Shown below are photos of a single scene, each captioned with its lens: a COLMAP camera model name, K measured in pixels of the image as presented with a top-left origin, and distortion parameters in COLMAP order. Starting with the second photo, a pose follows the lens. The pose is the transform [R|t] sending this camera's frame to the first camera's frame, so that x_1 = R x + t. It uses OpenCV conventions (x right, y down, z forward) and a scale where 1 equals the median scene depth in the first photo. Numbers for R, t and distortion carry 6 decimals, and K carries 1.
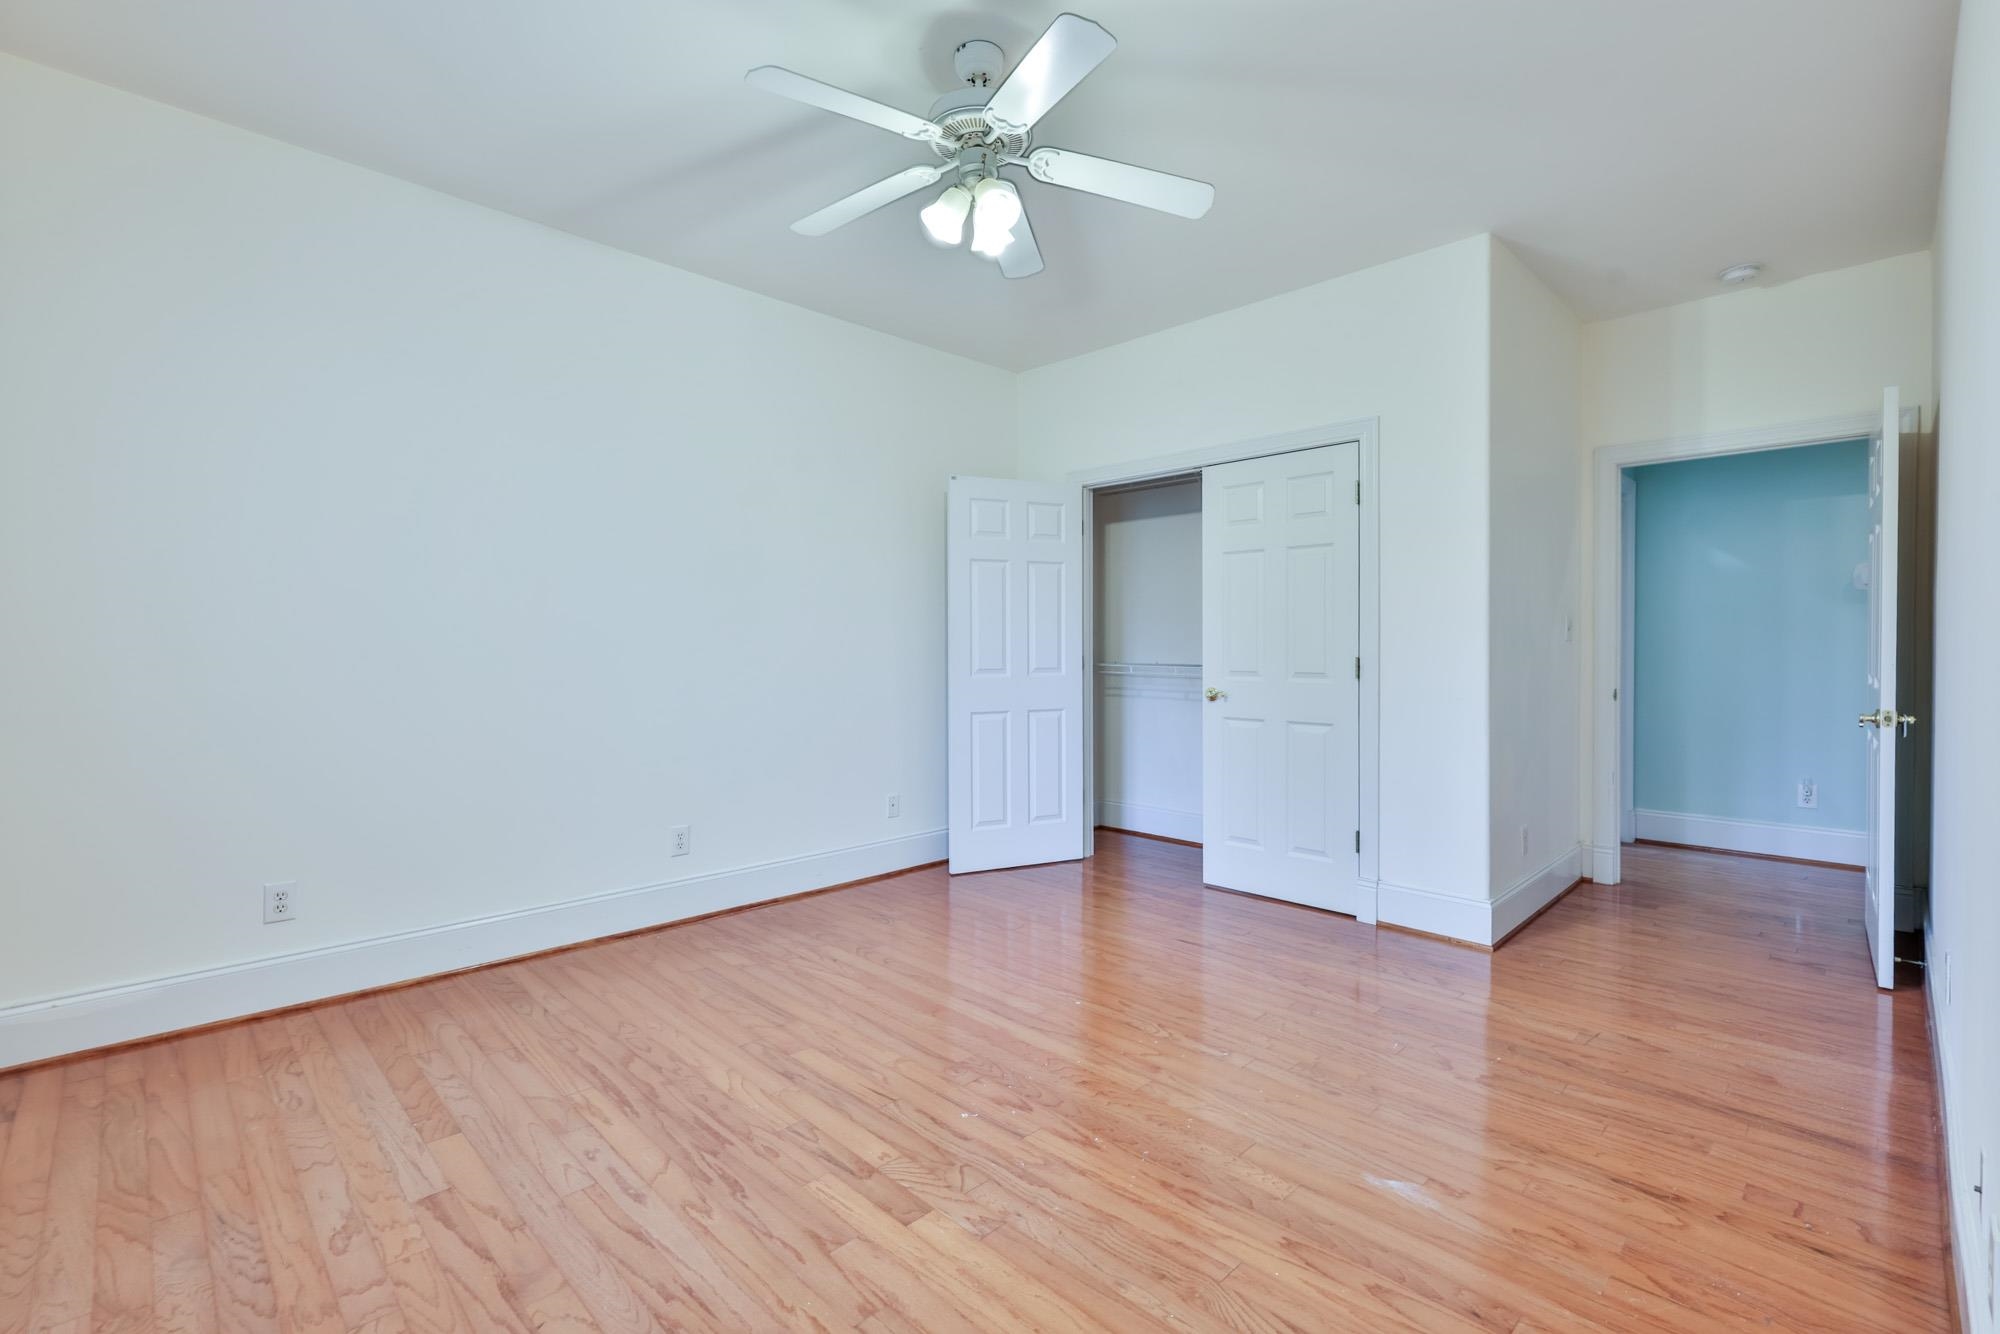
lens RADIAL K [[885.4, 0, 998.0], [0, 885.4, 655.0], [0, 0, 1]] dist [-0.008497, 0.000181]
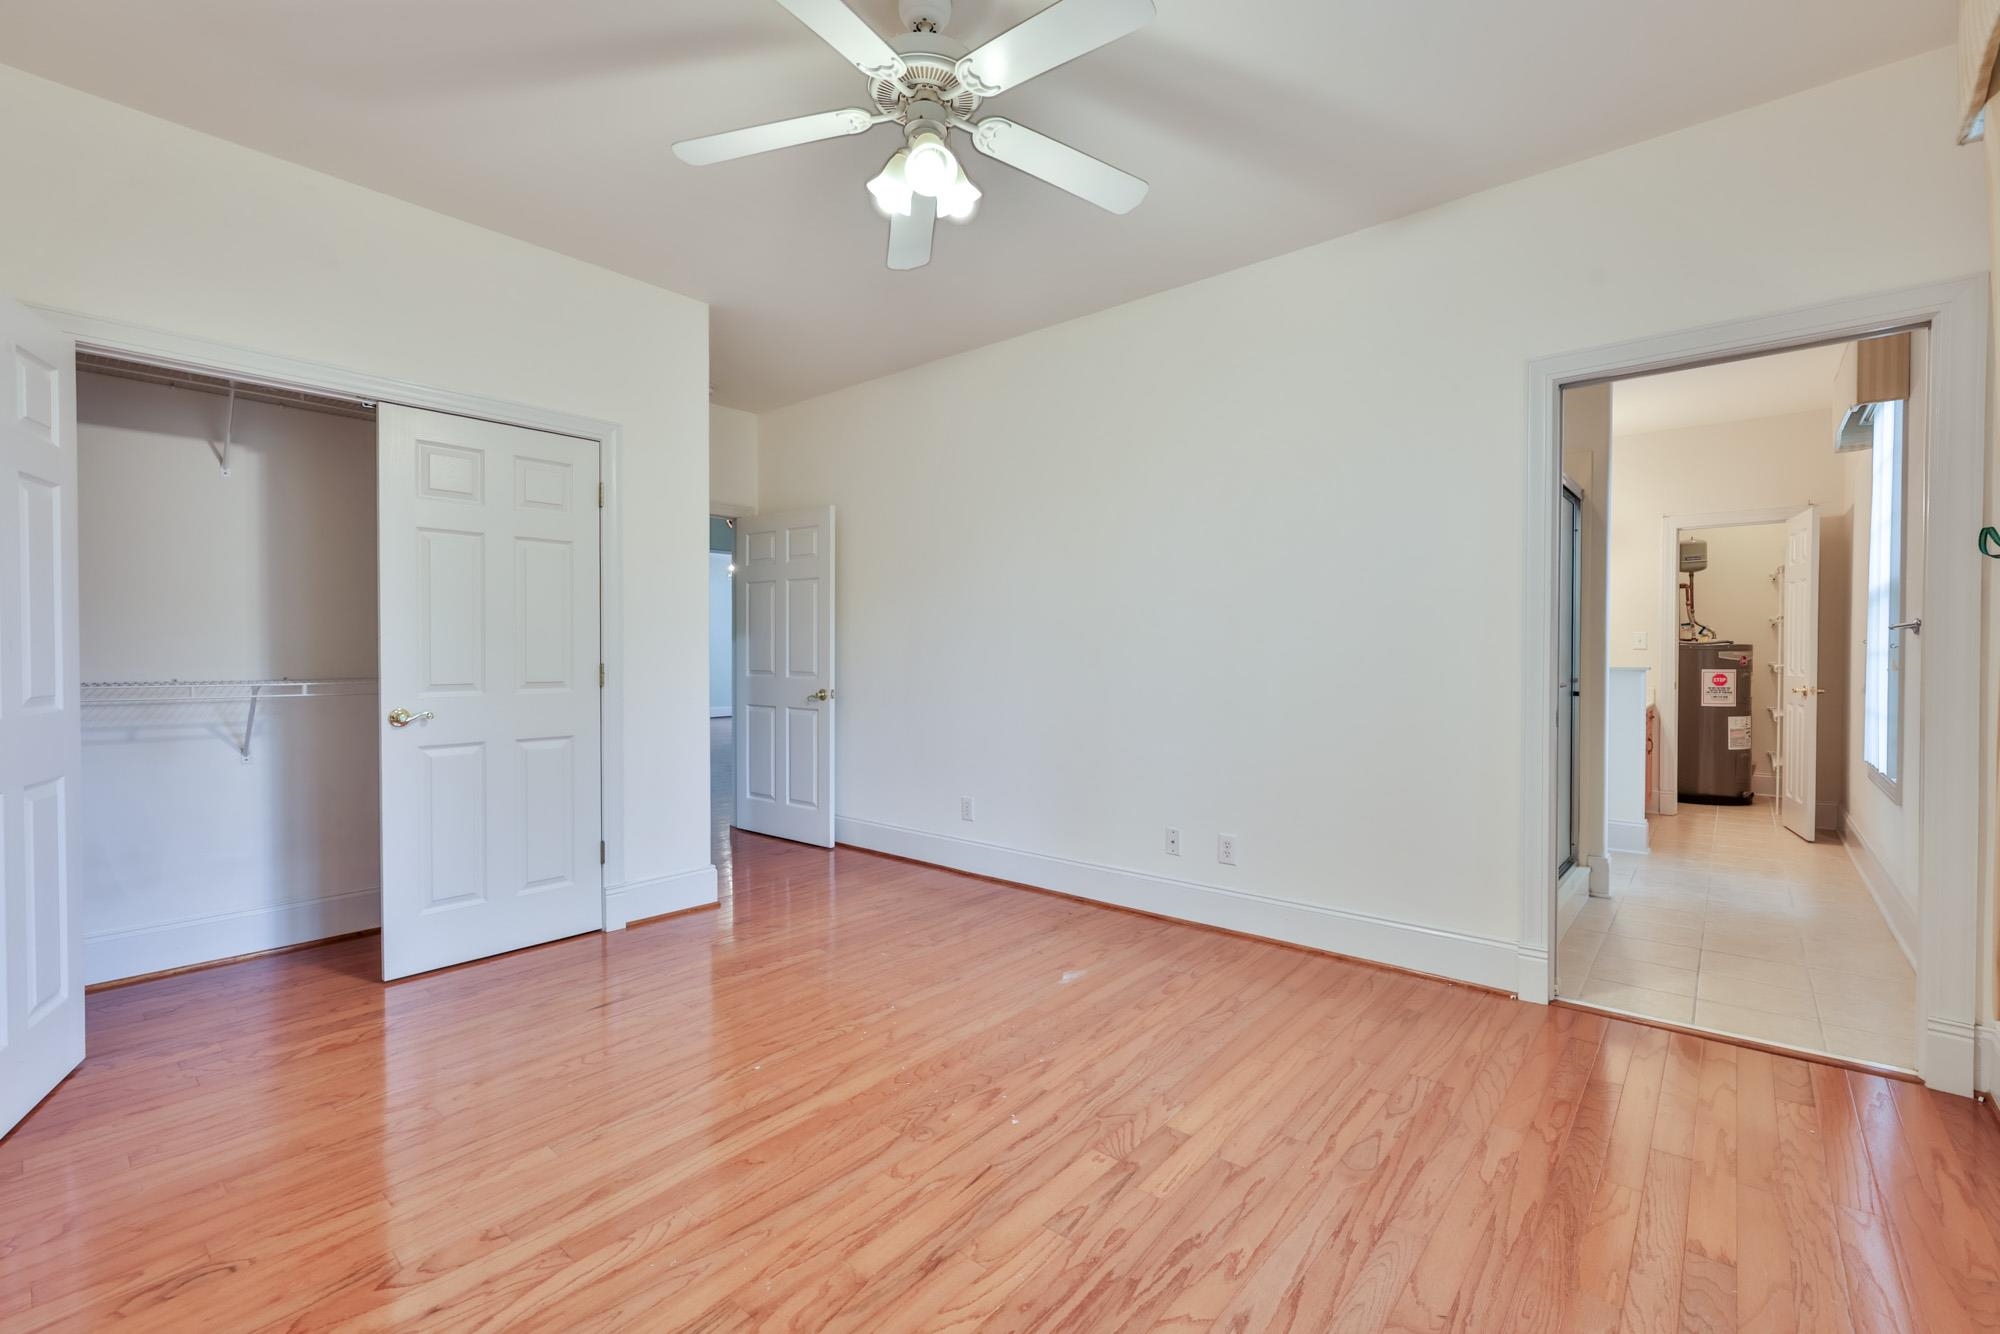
lens RADIAL K [[885.4, 0, 997.9], [0, 885.4, 666.3], [0, 0, 1]] dist [-0.008497, 0.000181]
pose [[-0.097442, -0.014695, 0.995133, -1.088231], [0.010758, 0.999817, 0.015818, -0.009007], [-0.995183, 0.012247, -0.097266, 1.183189]]
